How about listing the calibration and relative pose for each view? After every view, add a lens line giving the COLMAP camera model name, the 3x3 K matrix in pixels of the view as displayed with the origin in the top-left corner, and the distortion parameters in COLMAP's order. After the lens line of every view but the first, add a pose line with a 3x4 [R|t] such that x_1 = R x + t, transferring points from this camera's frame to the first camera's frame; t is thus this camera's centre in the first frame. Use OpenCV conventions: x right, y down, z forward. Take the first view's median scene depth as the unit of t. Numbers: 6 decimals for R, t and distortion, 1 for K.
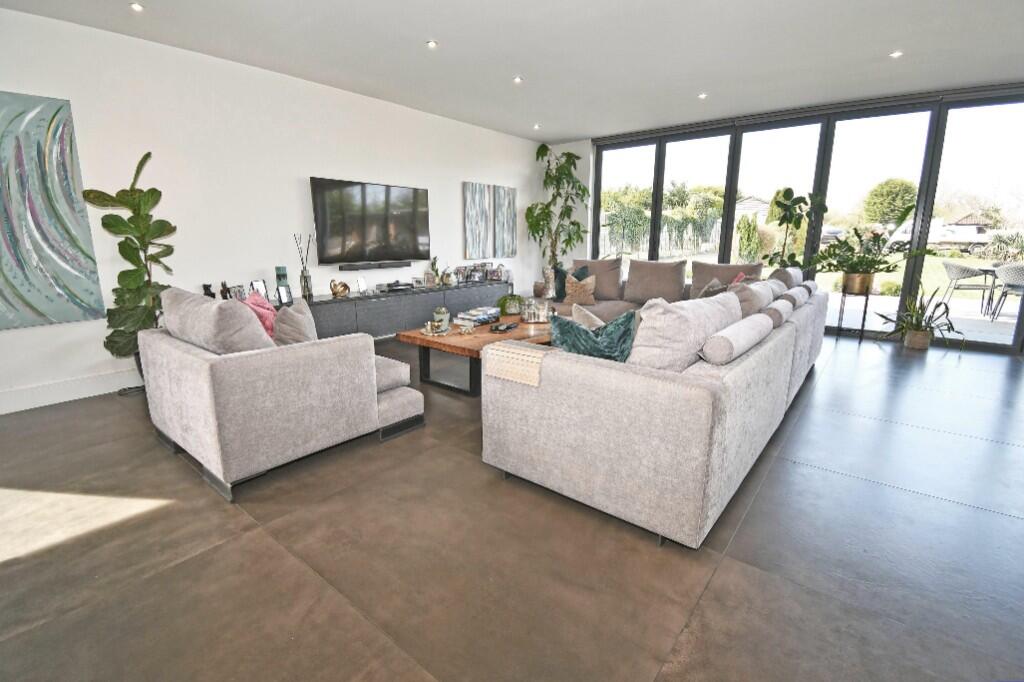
lens RADIAL K [[459.5, 0, 512.0], [0, 459.5, 341.0], [0, 0, 1]] dist [0.002133, -0.015846]
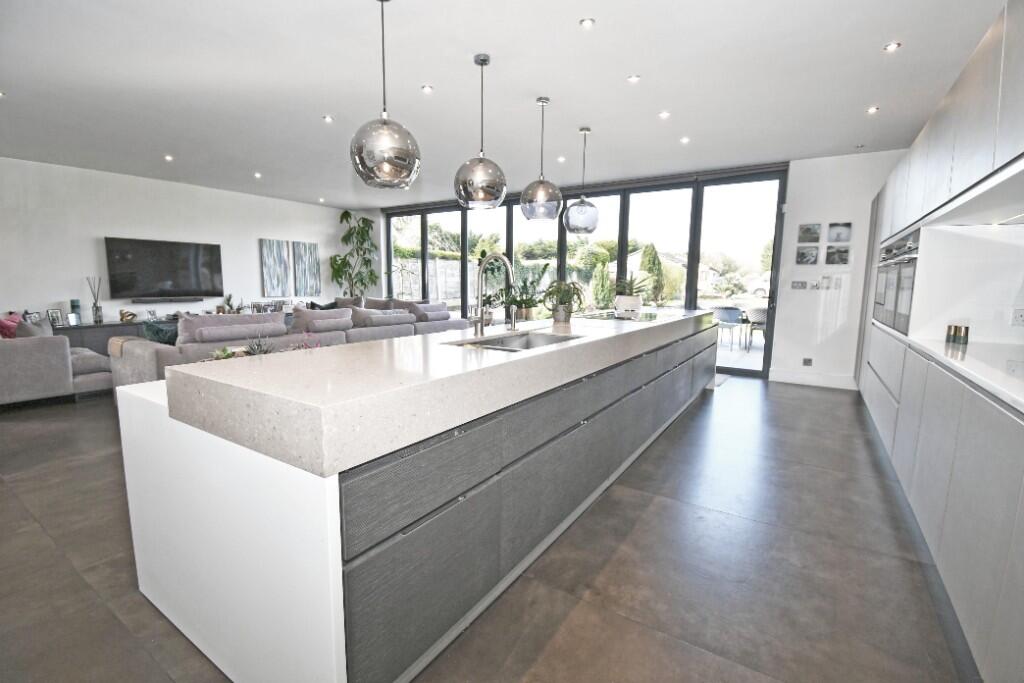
lens RADIAL K [[459.5, 0, 512.0], [0, 459.5, 341.5], [0, 0, 1]] dist [0.002133, -0.015846]
pose [[0.994955, 0.001482, 0.100315, 0.811865], [0.007820, 0.995703, -0.092273, 0.122670], [-0.100021, 0.092592, 0.990668, -0.586650]]
